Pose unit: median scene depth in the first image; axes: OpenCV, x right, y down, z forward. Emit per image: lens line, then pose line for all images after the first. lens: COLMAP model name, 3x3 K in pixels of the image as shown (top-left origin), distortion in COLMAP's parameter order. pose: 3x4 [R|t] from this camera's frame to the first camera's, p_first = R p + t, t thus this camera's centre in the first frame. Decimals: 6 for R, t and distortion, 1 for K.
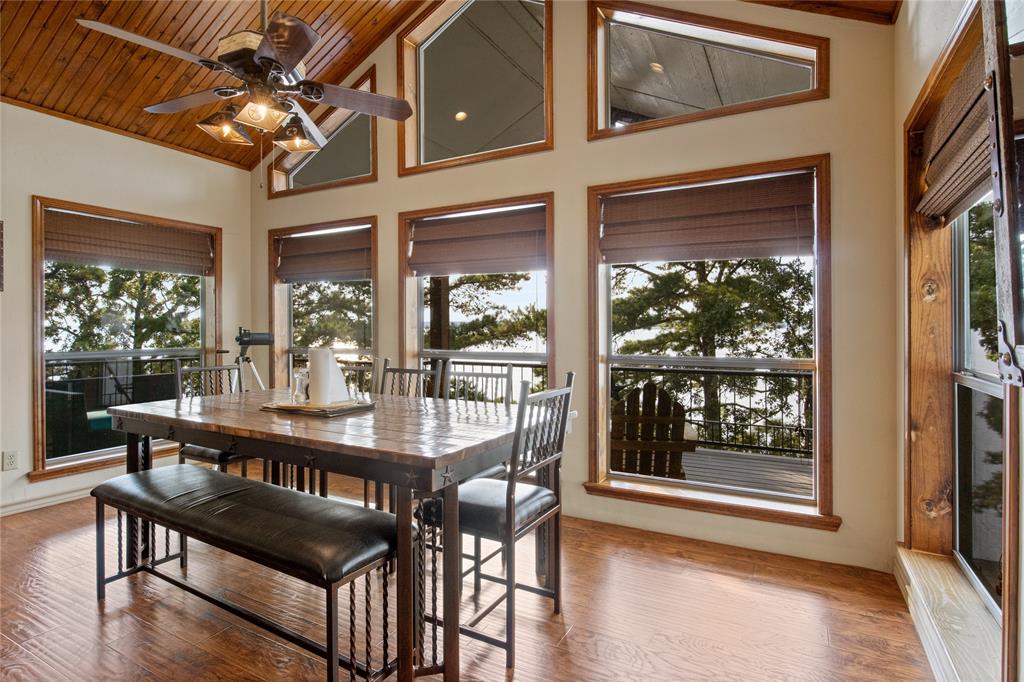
lens RADIAL K [[529.0, 0, 511.9], [0, 529.0, 334.6], [0, 0, 1]] dist [-0.002392, 0.000256]
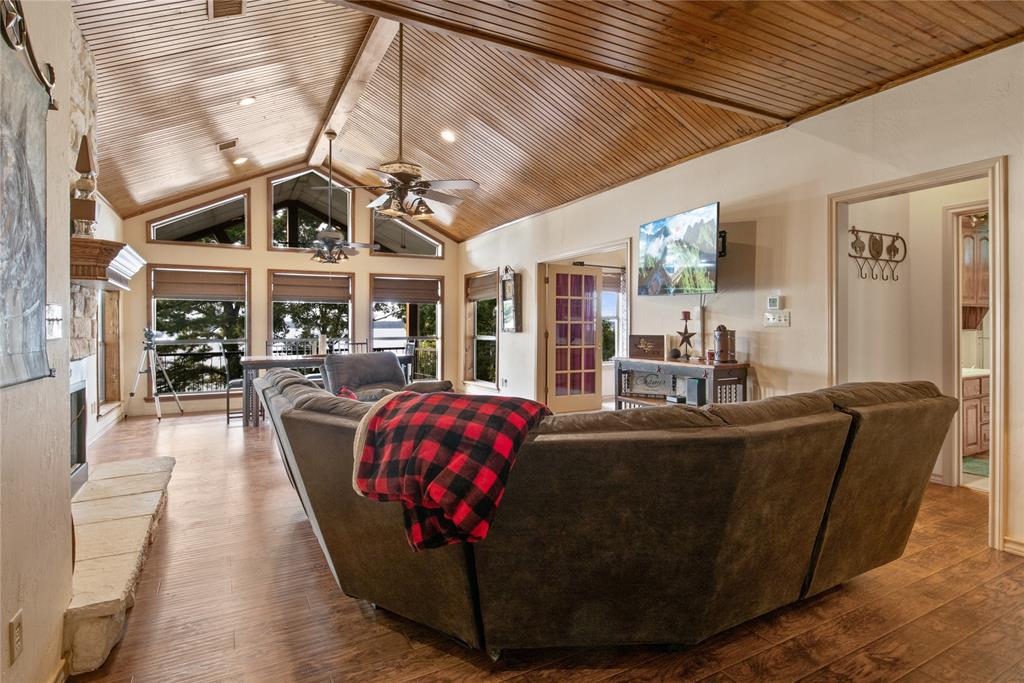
lens RADIAL K [[529.0, 0, 512.2], [0, 529.0, 331.8], [0, 0, 1]] dist [-0.002392, 0.000256]
pose [[0.542041, -0.012013, 0.840266, -2.014447], [0.009176, 0.999923, 0.008377, -0.006083], [-0.840302, 0.003169, 0.542109, -1.210348]]
